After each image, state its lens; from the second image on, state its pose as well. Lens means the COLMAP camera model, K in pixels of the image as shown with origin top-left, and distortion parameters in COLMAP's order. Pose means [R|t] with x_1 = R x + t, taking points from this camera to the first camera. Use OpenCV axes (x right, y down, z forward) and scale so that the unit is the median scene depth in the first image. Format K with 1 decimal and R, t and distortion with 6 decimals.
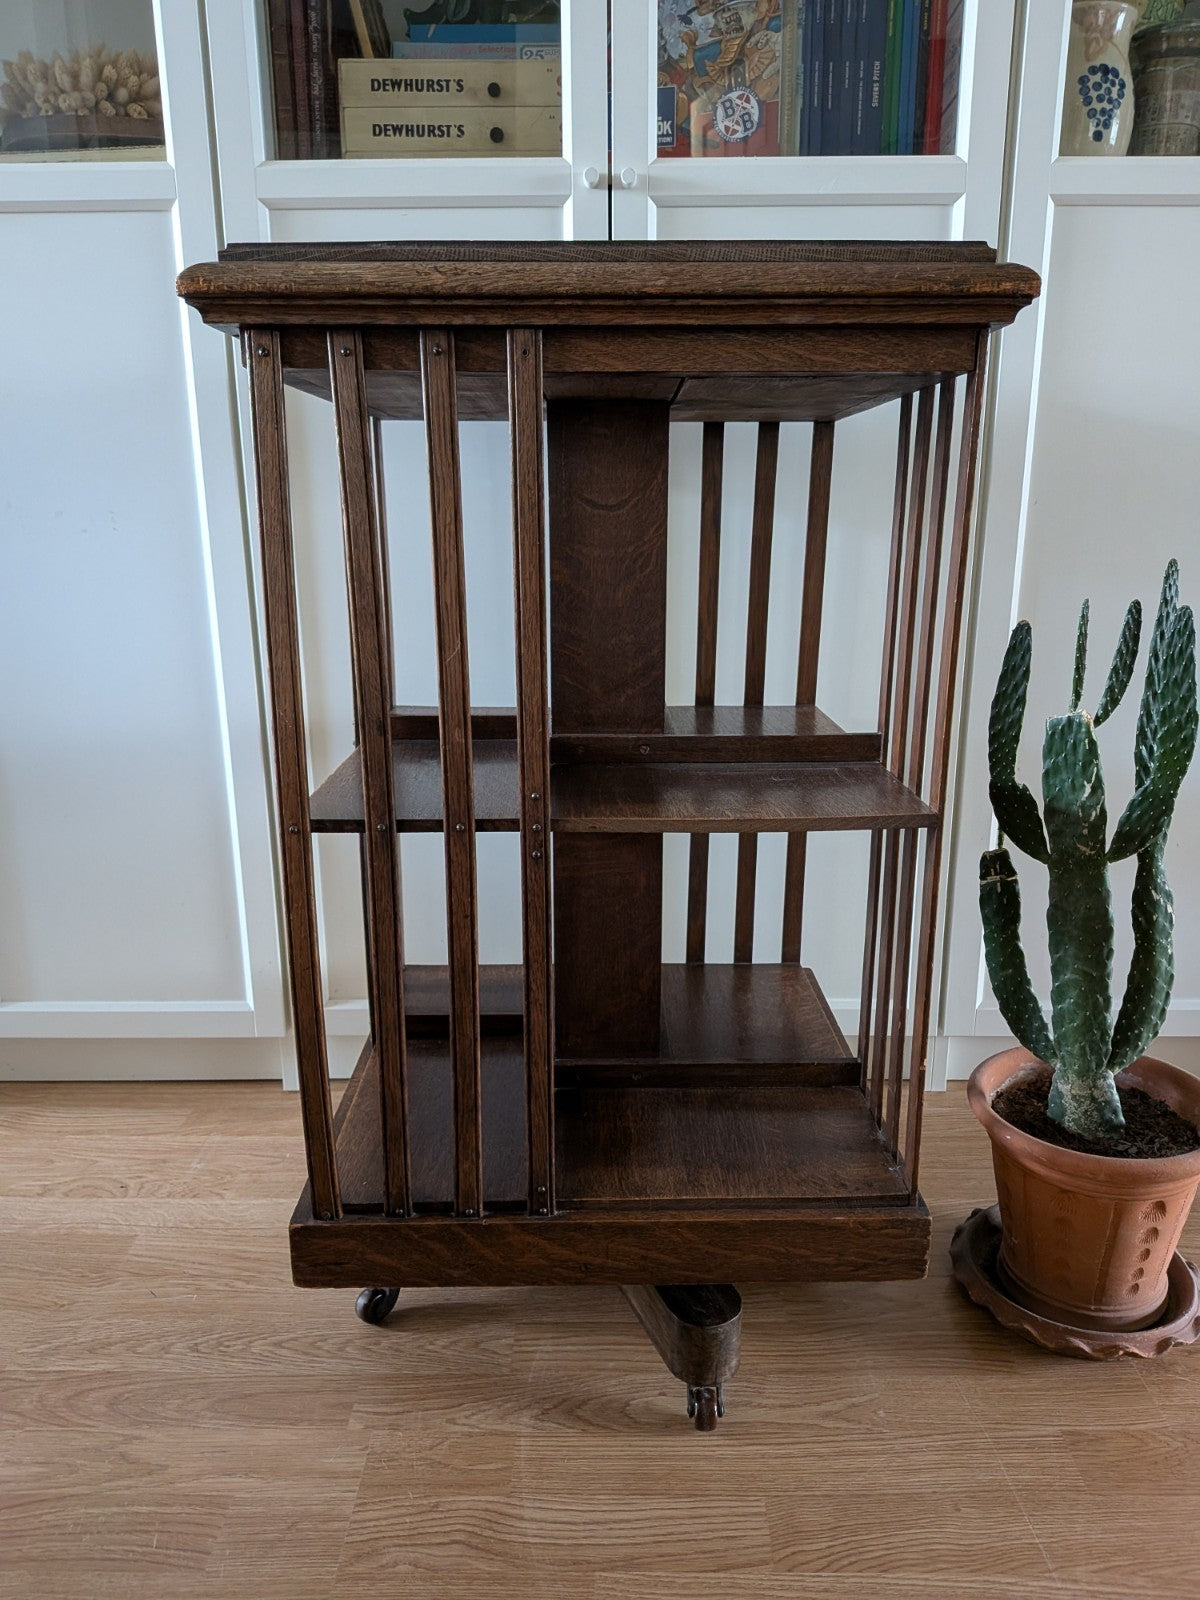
lens RADIAL K [[1176.0, 0, 609.8], [0, 1176.0, 801.9], [0, 0, 1]] dist [-0.006878, -0.026474]
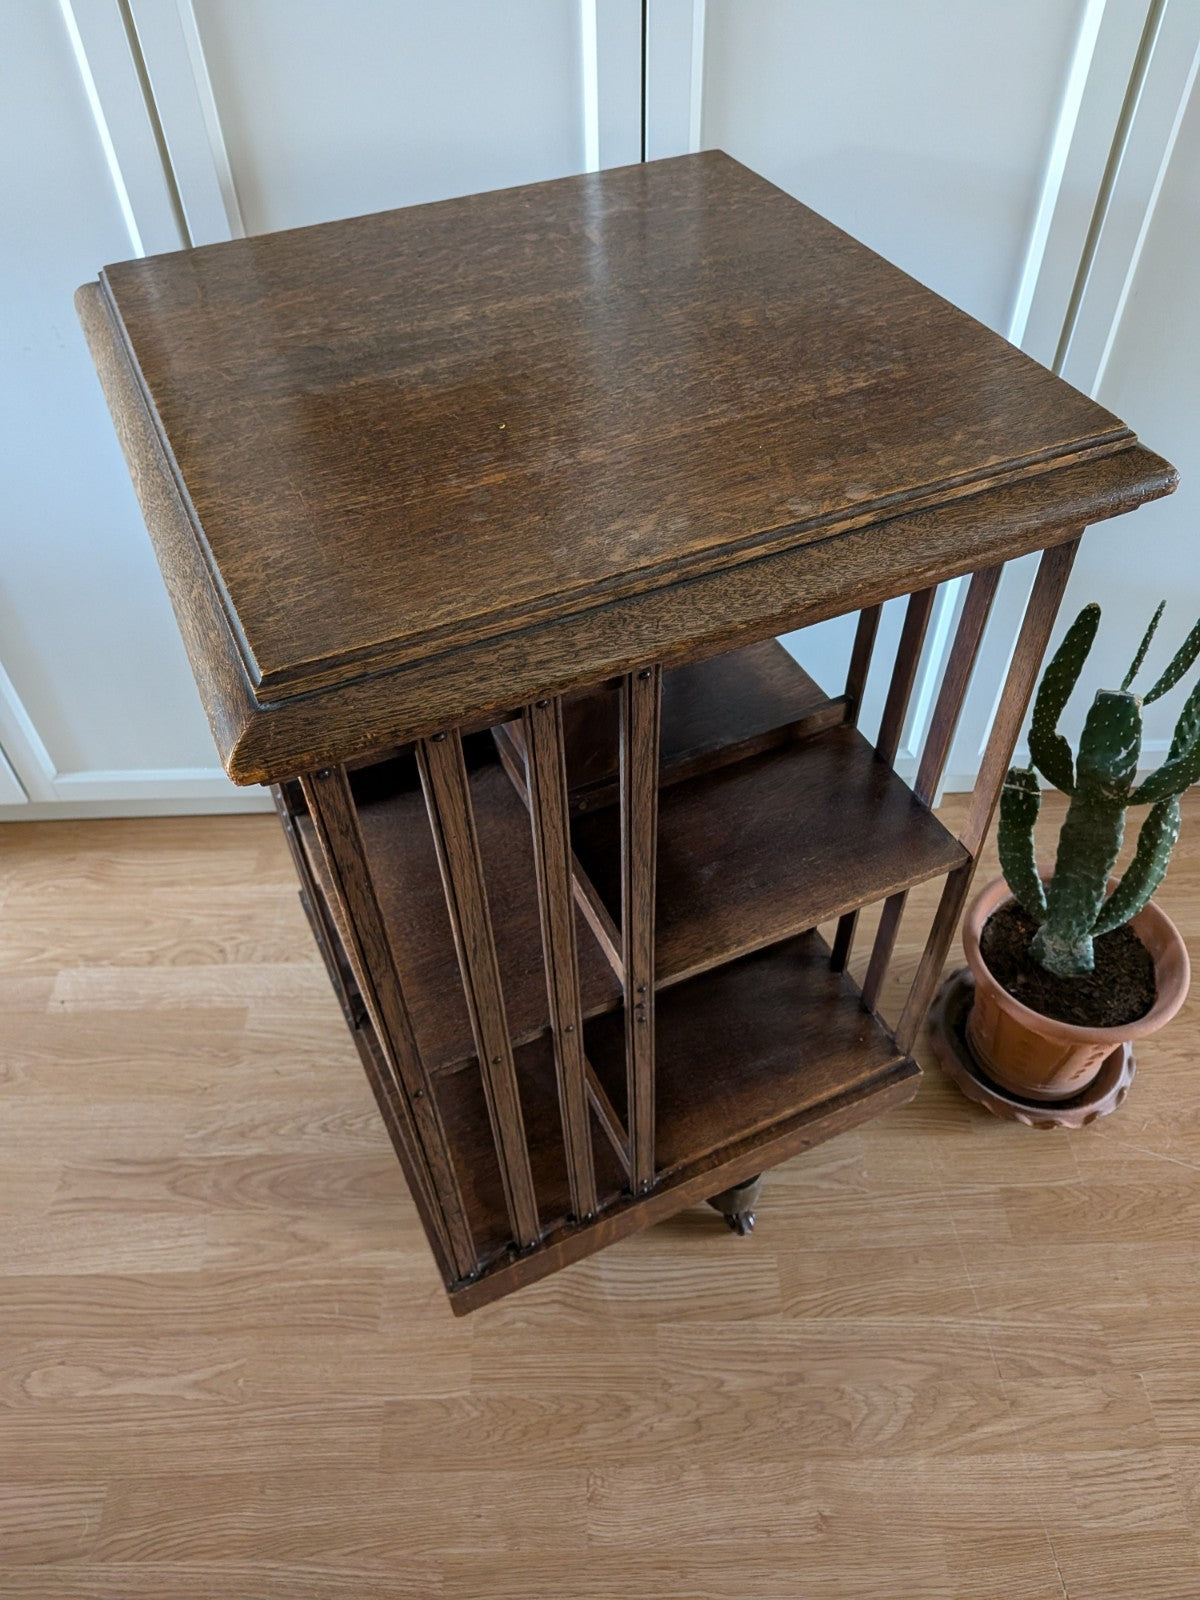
lens RADIAL K [[1176.0, 0, 611.6], [0, 1176.0, 807.1], [0, 0, 1]] dist [-0.006878, -0.026474]
pose [[0.999426, -0.029897, 0.015957, -0.060303], [0.016651, 0.843323, 0.537149, -0.534956], [-0.029516, -0.536574, 0.843337, 0.118999]]
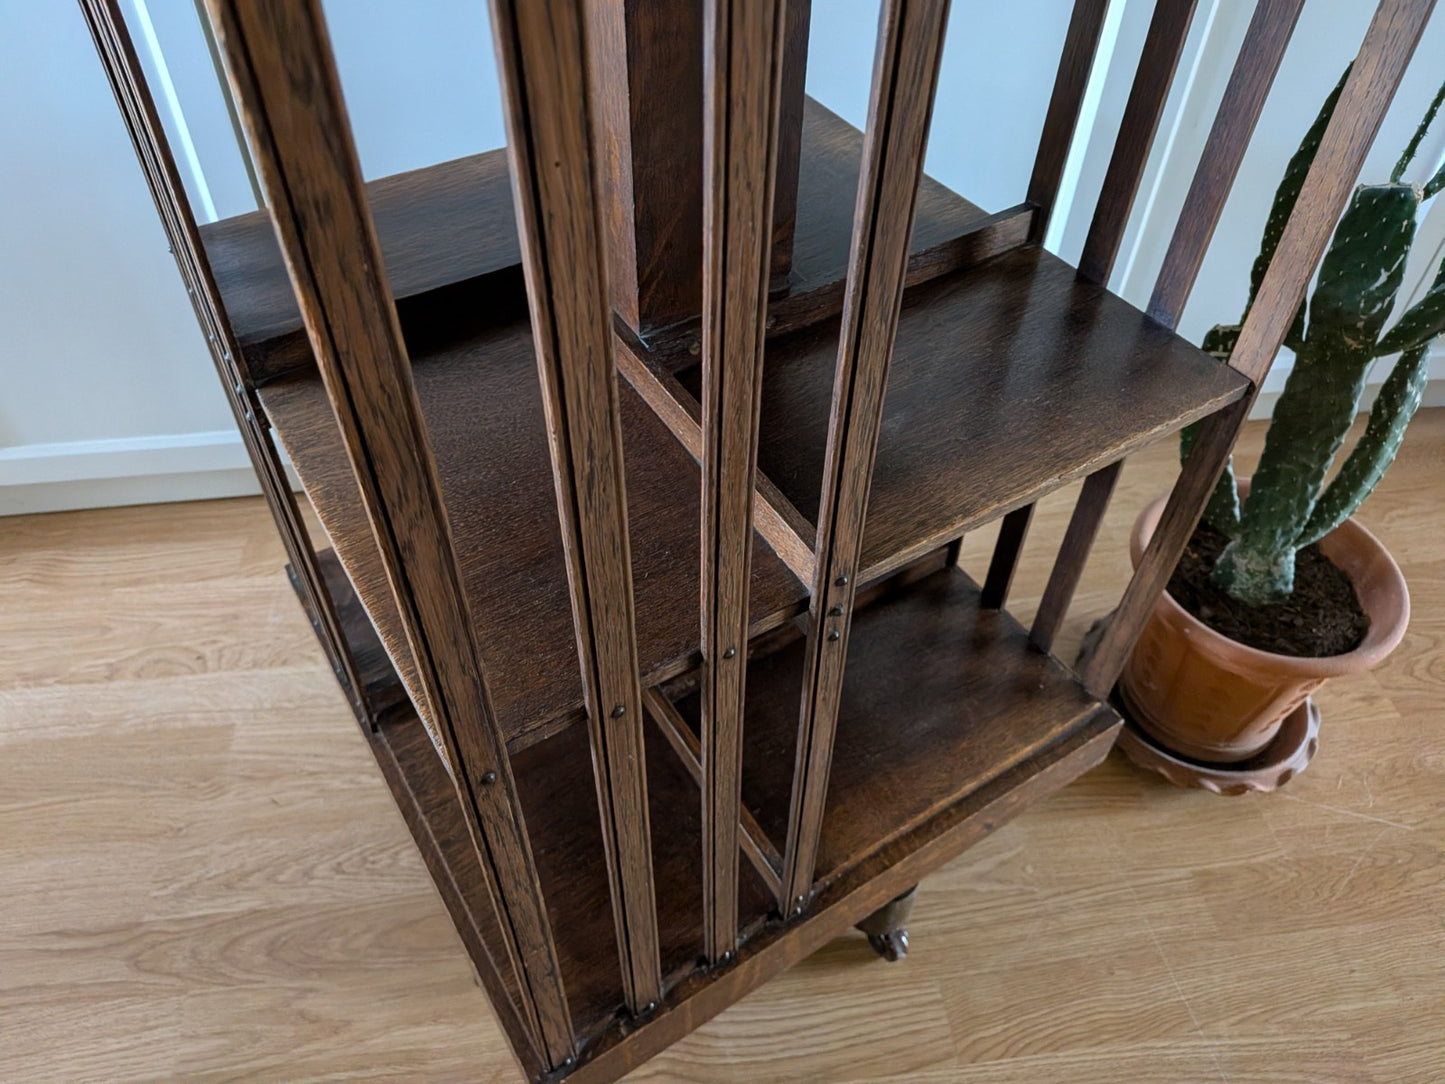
lens RADIAL K [[1062.1, 0, 706.7], [0, 1062.1, 522.9], [0, 0, 1]] dist [-0.006878, -0.026474]
pose [[0.990507, -0.082344, 0.110067, -0.135715], [0.015727, 0.863348, 0.504364, -0.234049], [-0.136558, -0.497845, 0.856447, 0.375389]]
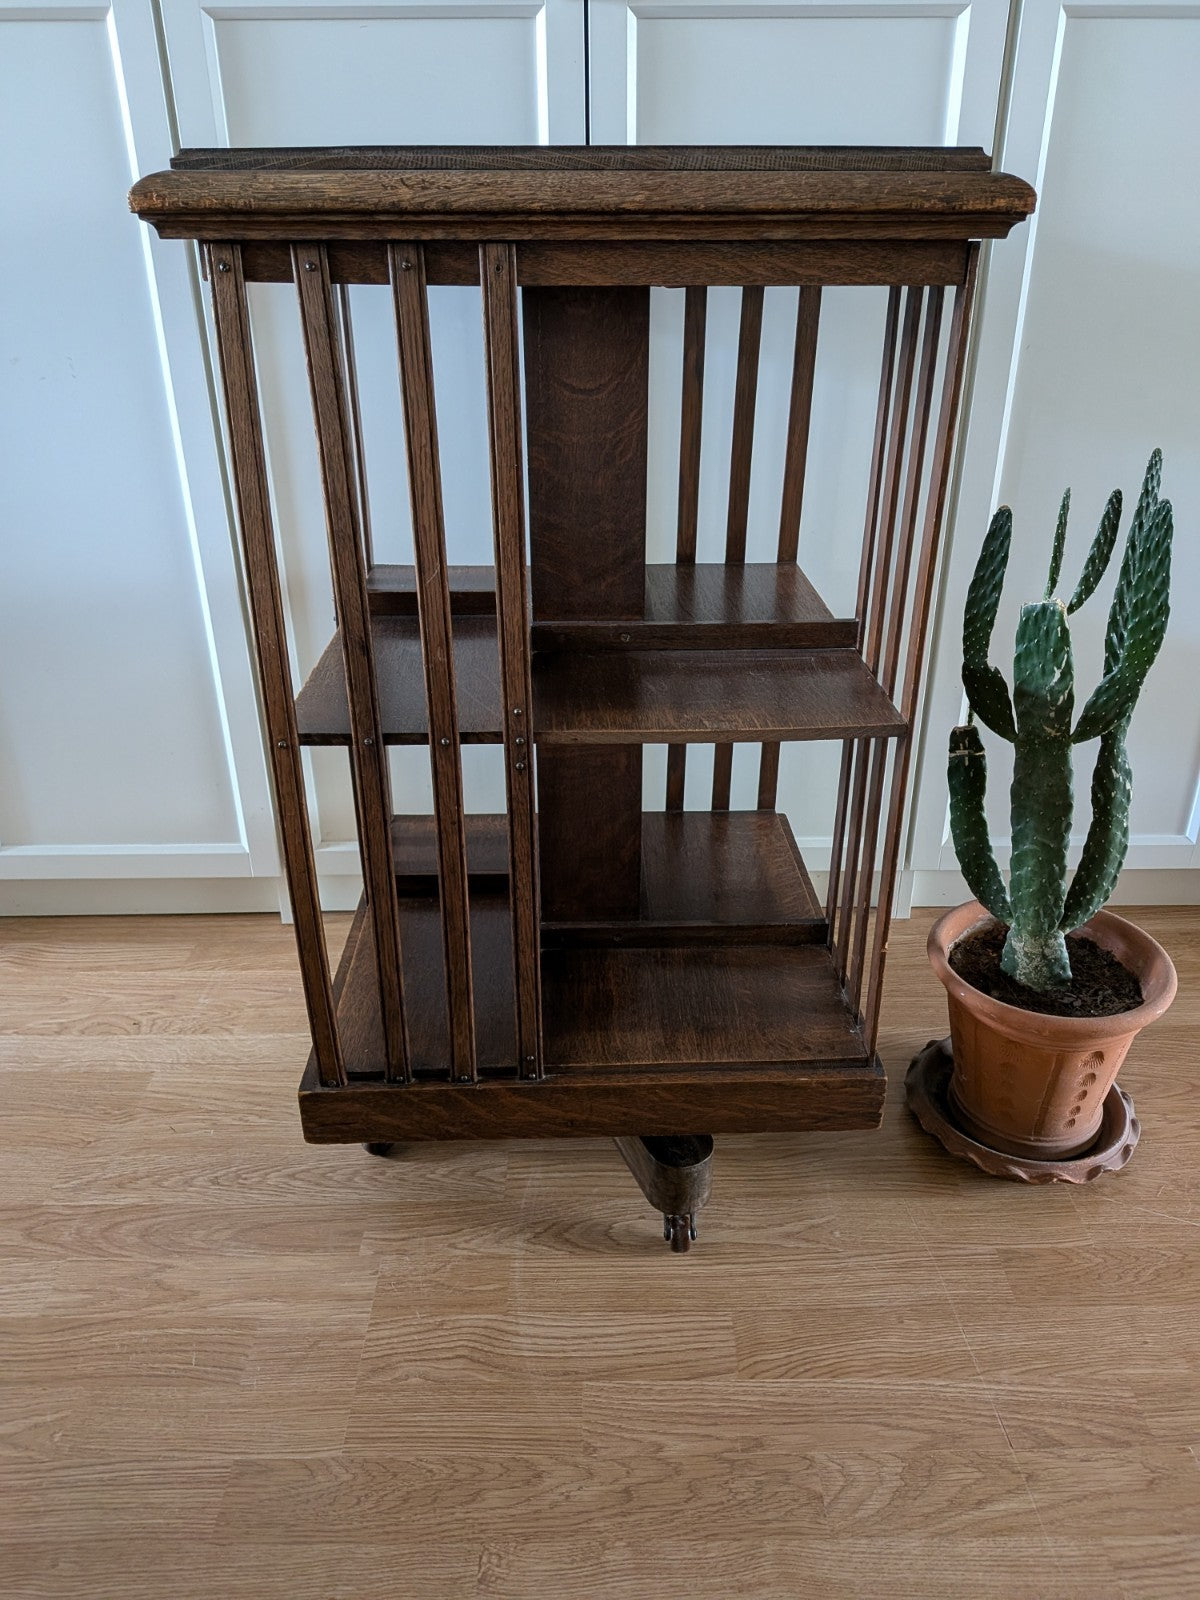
lens RADIAL K [[1176.0, 0, 613.4], [0, 1176.0, 780.5], [0, 0, 1]] dist [-0.006878, -0.026474]
pose [[0.999827, -0.006944, 0.017244, 0.001673], [0.003584, 0.982217, 0.187714, -0.114330], [-0.018241, -0.187620, 0.982072, -0.016343]]
